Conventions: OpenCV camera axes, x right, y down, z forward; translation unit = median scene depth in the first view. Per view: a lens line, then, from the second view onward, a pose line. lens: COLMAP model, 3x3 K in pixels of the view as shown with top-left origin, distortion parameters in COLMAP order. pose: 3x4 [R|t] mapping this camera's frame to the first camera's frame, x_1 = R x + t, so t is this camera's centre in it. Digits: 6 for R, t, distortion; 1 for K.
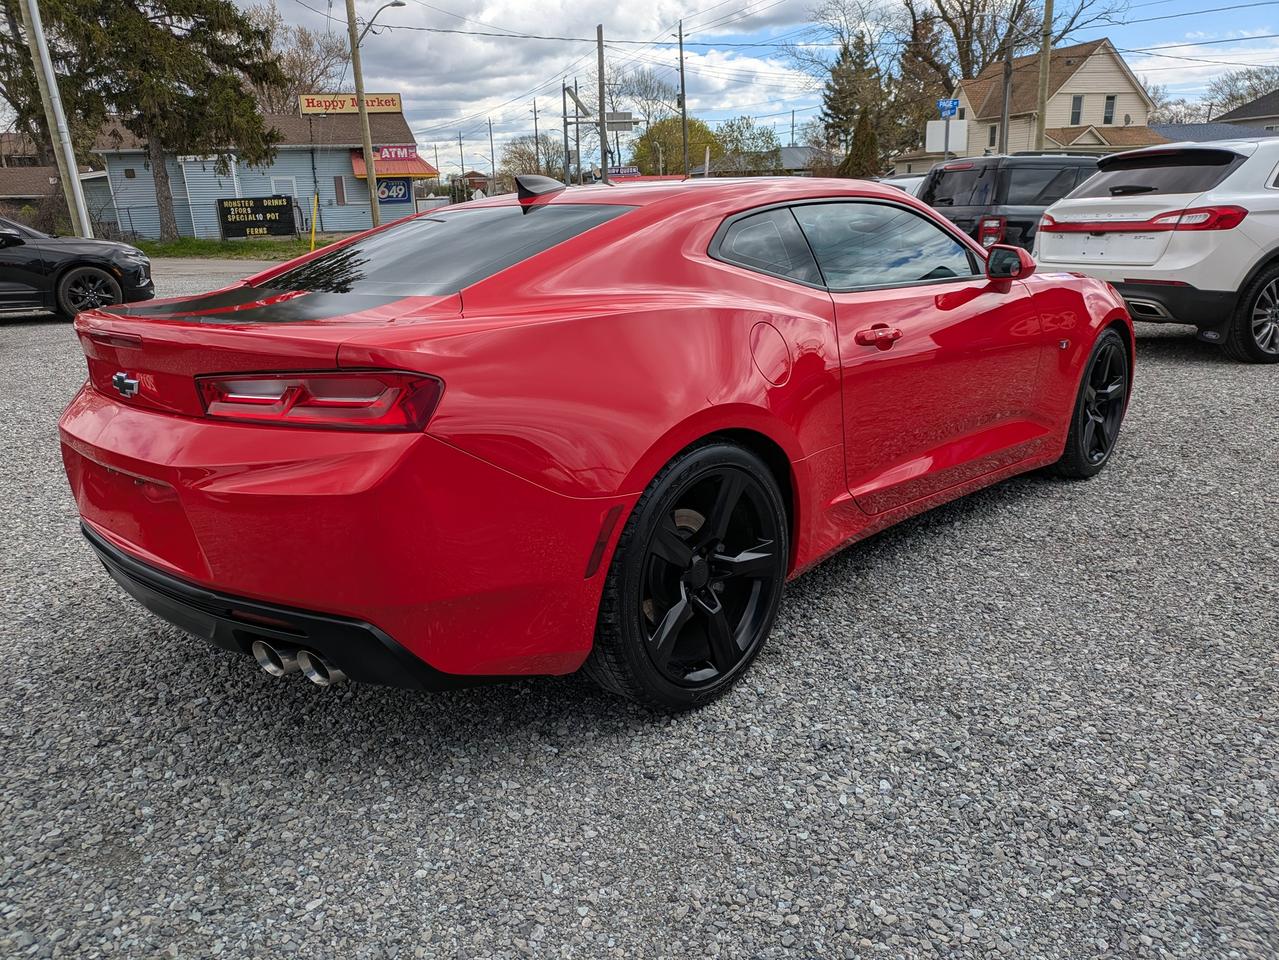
lens RADIAL K [[971.0, 0, 643.2], [0, 971.0, 475.3], [0, 0, 1]] dist [-0.002718, 0.005053]
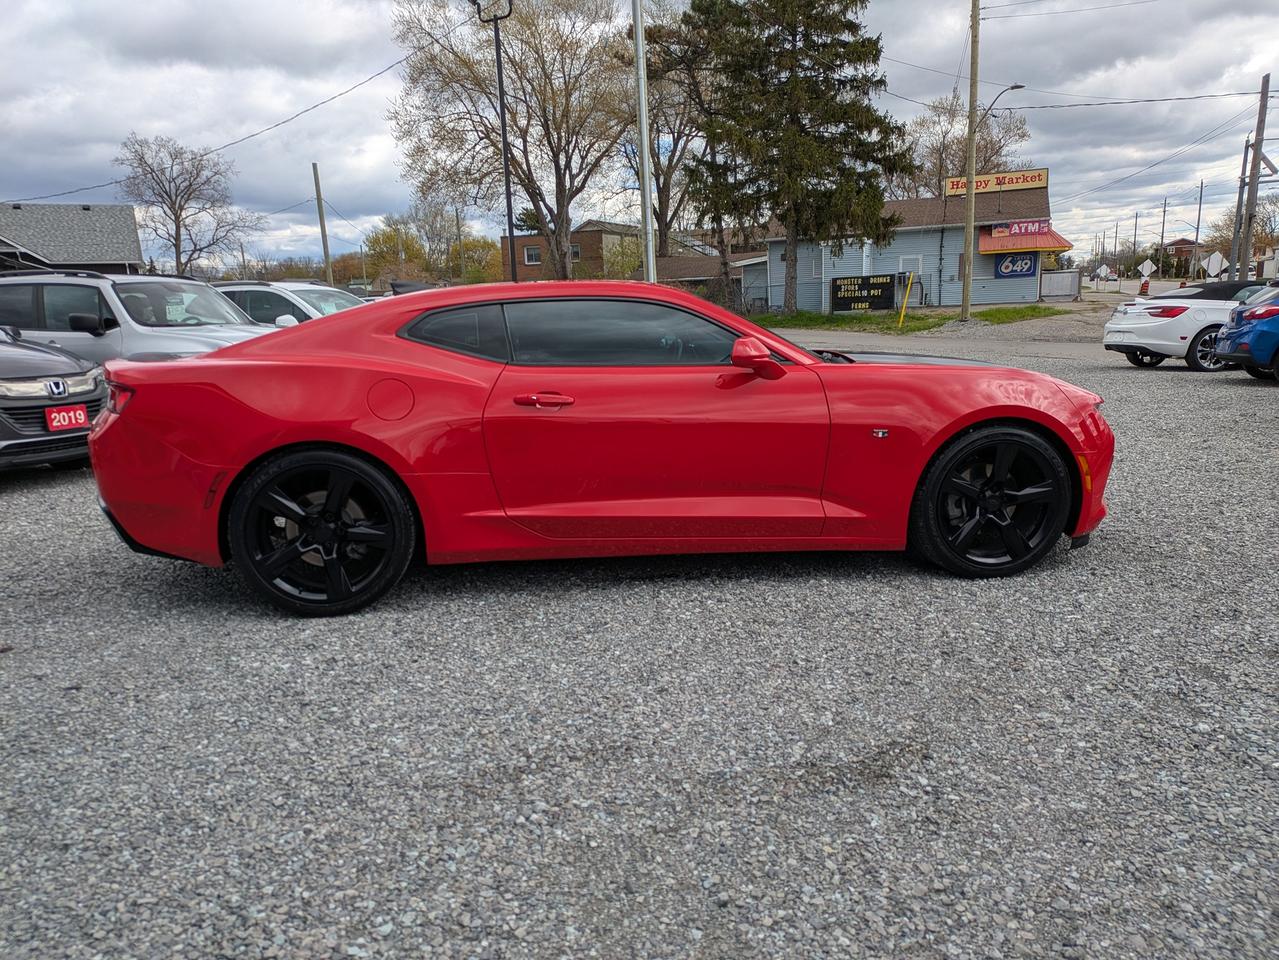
lens RADIAL K [[971.0, 0, 643.2], [0, 971.0, 475.3], [0, 0, 1]] dist [-0.002718, 0.005053]
pose [[0.774289, 0.107231, -0.623681, 0.110554], [-0.151390, 0.988310, -0.018025, -0.003419], [0.614457, 0.108375, 0.781471, 0.005416]]
